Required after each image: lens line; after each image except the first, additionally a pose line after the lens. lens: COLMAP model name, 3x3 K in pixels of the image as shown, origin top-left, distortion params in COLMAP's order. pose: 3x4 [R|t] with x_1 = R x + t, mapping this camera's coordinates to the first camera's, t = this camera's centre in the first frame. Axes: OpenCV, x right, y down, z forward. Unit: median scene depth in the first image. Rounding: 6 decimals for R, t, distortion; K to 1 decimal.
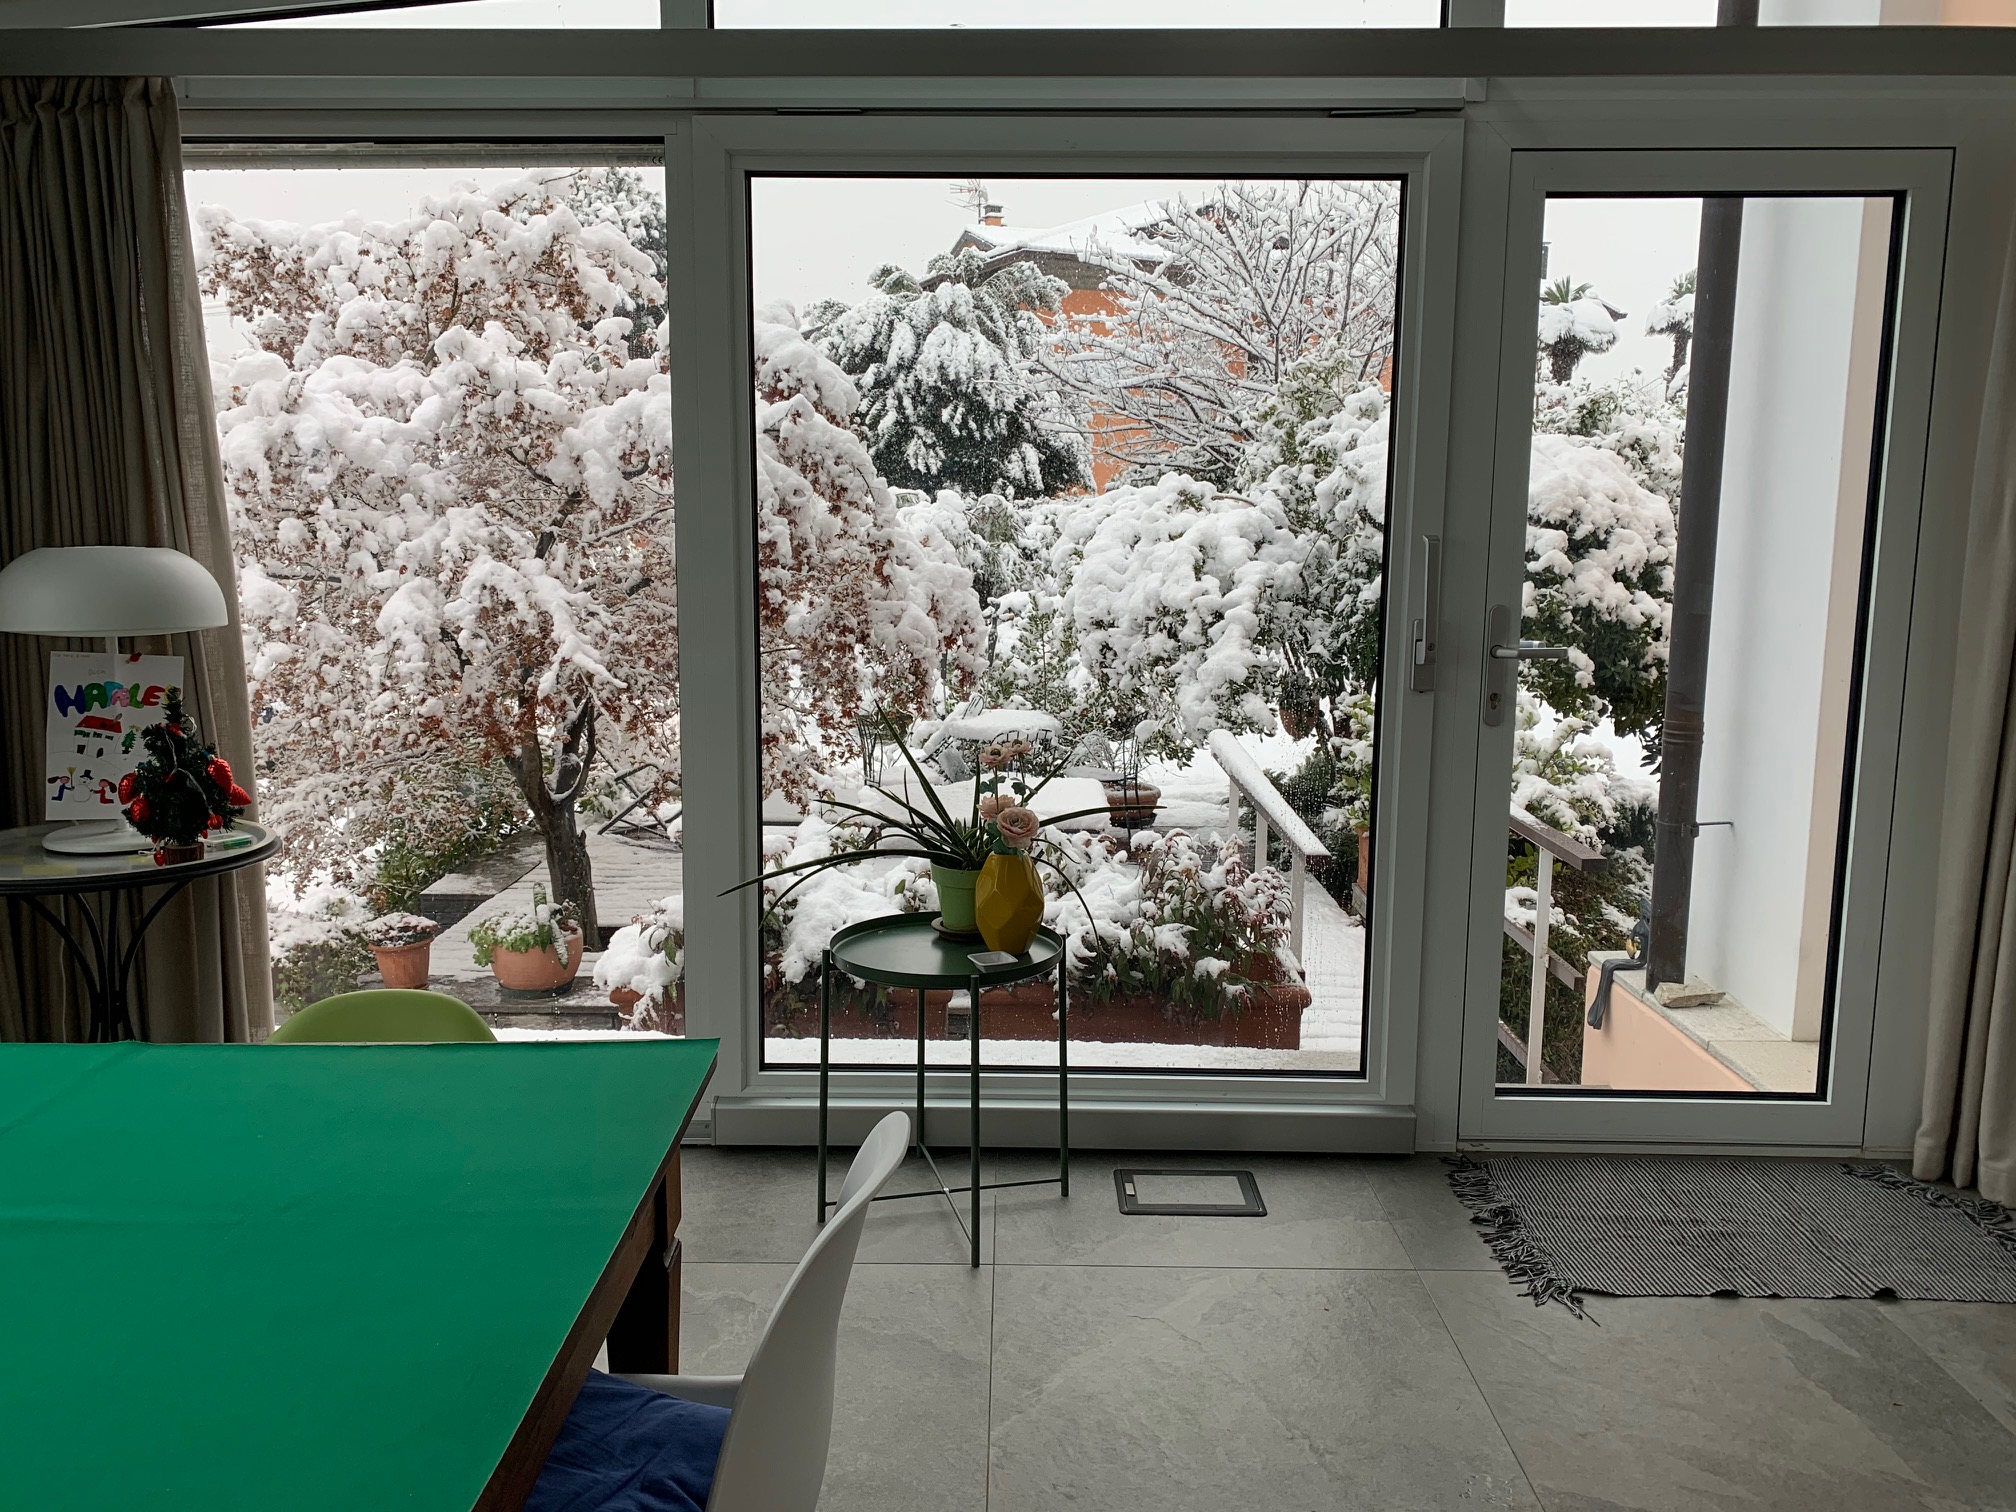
lens RADIAL K [[1528.7, 0, 1003.3], [0, 1528.7, 781.6], [0, 0, 1]] dist [0.092746, -0.146467]
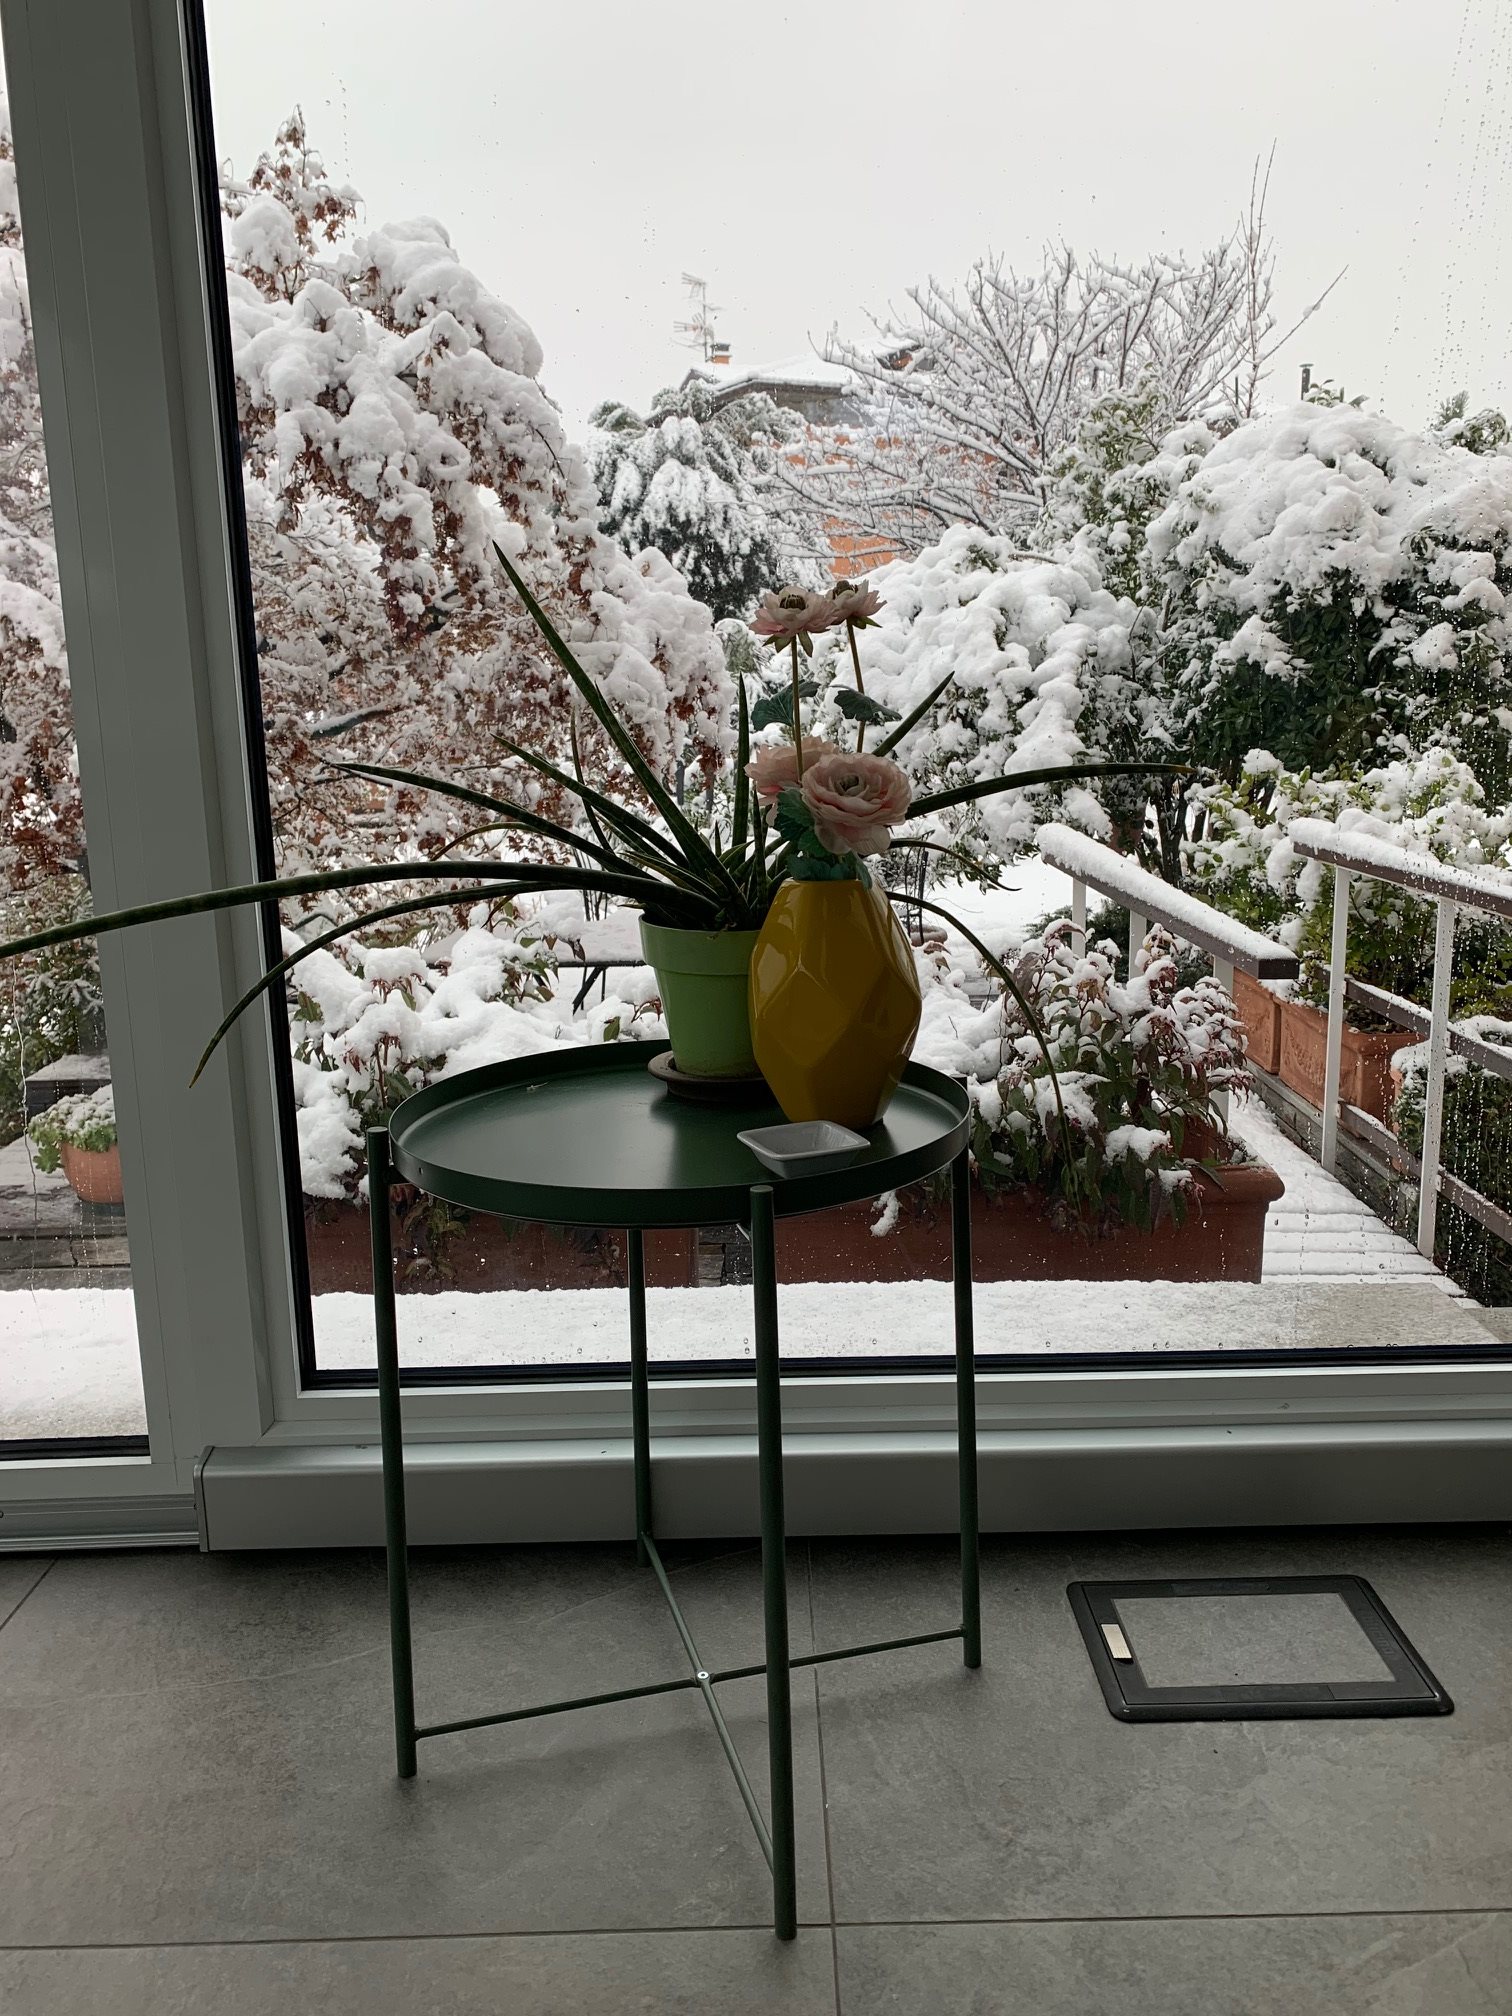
lens RADIAL K [[1530.0, 0, 762.8], [0, 1530.0, 1090.2], [0, 0, 1]] dist [0.009334, -0.028811]
pose [[0.999455, -0.032429, 0.006231, -0.006376], [0.031803, 0.996067, 0.082695, 0.024061], [-0.008888, -0.082452, 0.996555, 0.209043]]
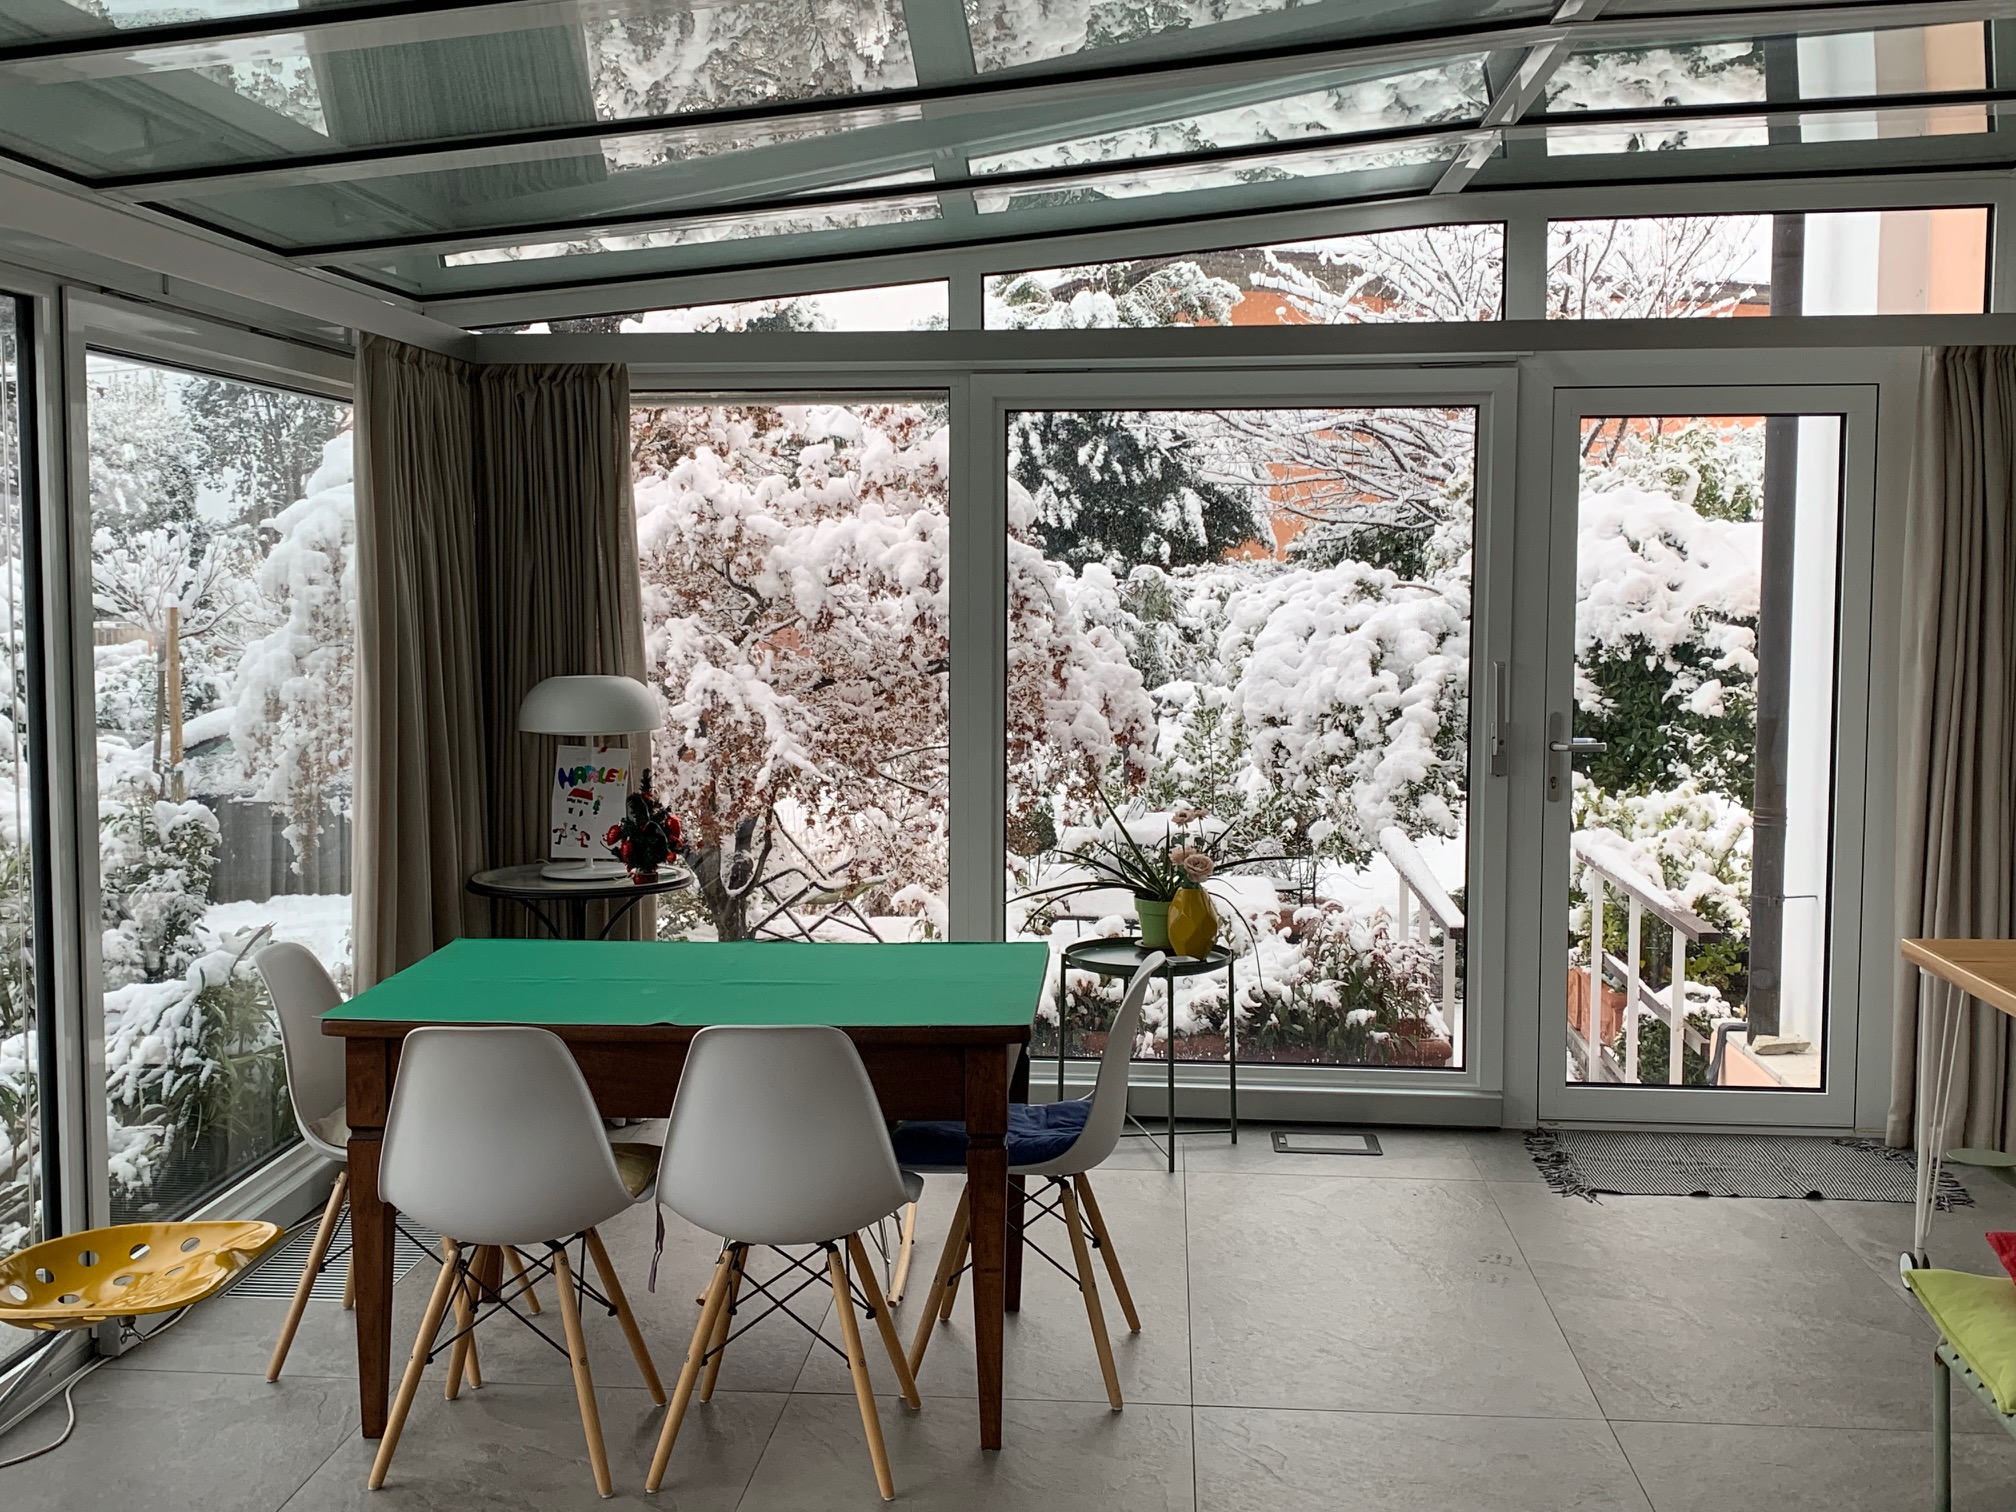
lens RADIAL K [[2147.3, 0, 1004.2], [0, 2147.3, 706.4], [0, 0, 1]] dist [0.111419, -0.025311]
pose [[0.997689, -0.000716, -0.067940, -0.011886], [-0.006566, 0.994248, -0.106902, 0.032632], [0.067626, 0.107101, 0.991946, -0.345667]]
